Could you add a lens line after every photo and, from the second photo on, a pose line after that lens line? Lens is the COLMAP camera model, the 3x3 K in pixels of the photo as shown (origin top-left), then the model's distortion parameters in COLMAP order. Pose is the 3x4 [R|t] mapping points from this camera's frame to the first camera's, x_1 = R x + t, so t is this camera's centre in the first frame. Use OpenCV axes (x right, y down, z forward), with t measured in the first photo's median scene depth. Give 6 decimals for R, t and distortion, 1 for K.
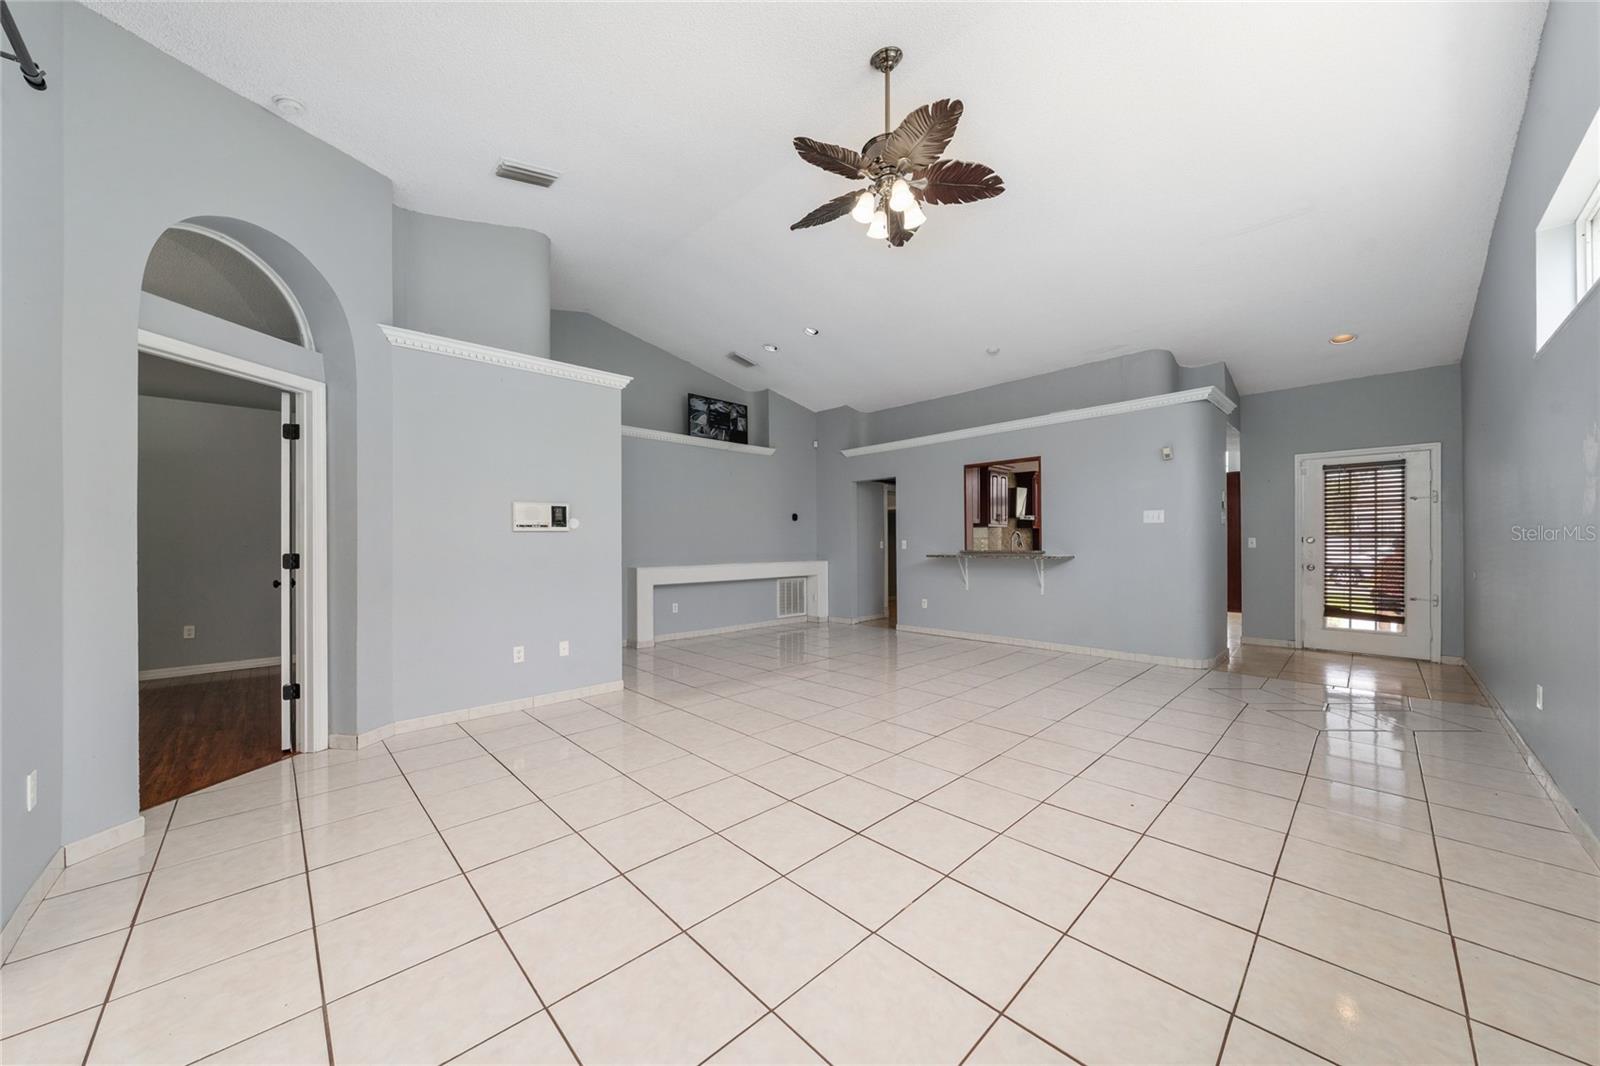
lens RADIAL K [[555.0, 0, 794.5], [0, 555.0, 541.5], [0, 0, 1]] dist [-0.003268, 0.000441]
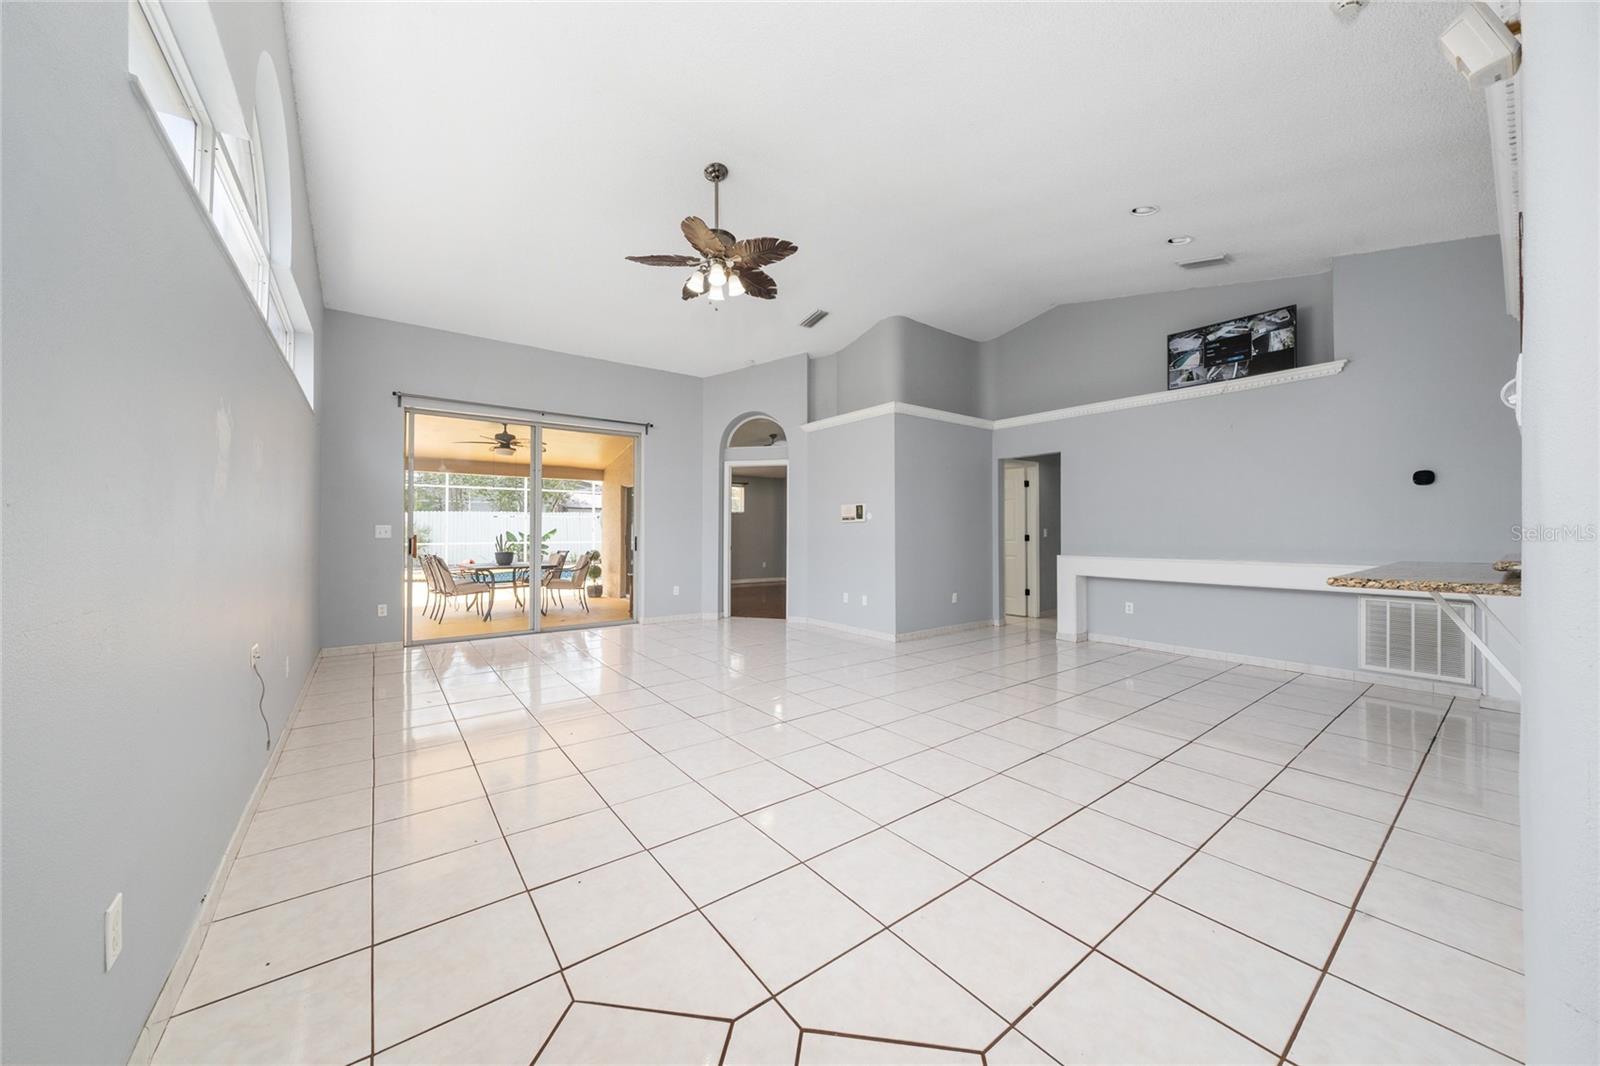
lens RADIAL K [[555.0, 0, 791.1], [0, 555.0, 530.6], [0, 0, 1]] dist [-0.003268, 0.000441]
pose [[-0.111164, 0.003725, -0.993795, 0.588481], [0.003201, 0.999989, 0.003390, -0.000324], [0.993797, -0.002804, -0.111174, 0.525248]]
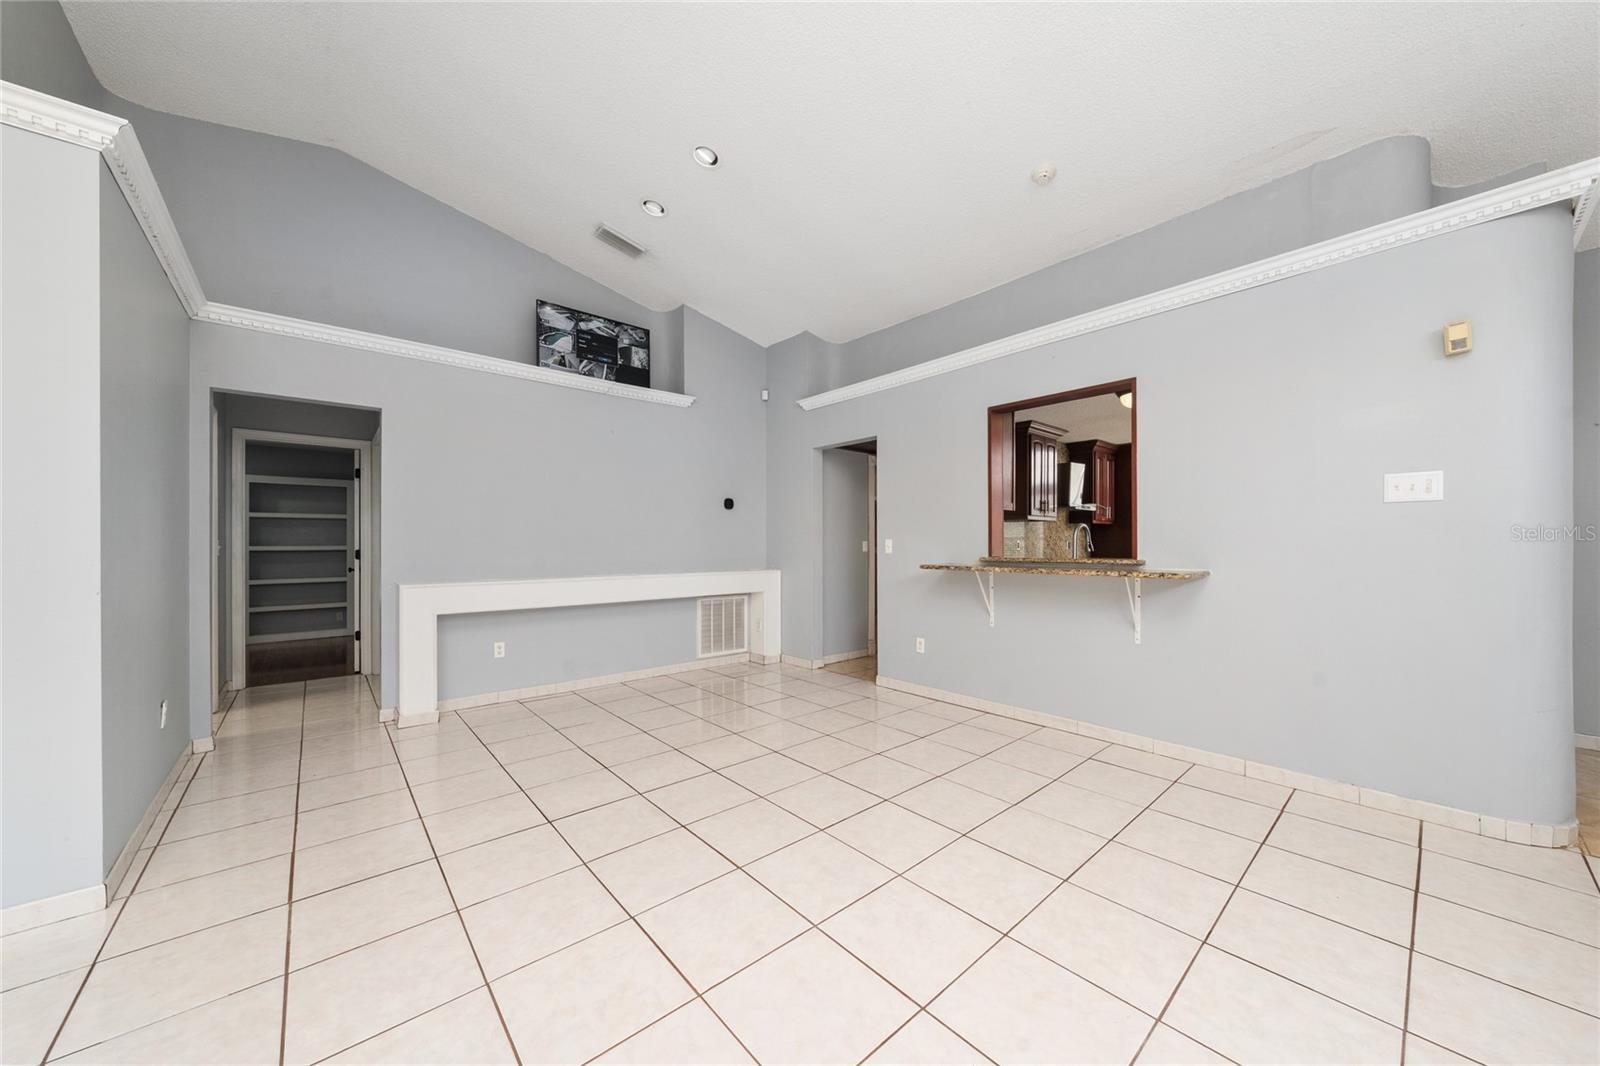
lens RADIAL K [[555.0, 0, 800.9], [0, 555.0, 541.7], [0, 0, 1]] dist [-0.003268, 0.000441]
pose [[0.999127, 0.005320, -0.041446, 0.120470], [-0.005386, 0.999984, -0.001460, 0.001896], [0.041438, 0.001682, 0.999140, 0.368684]]
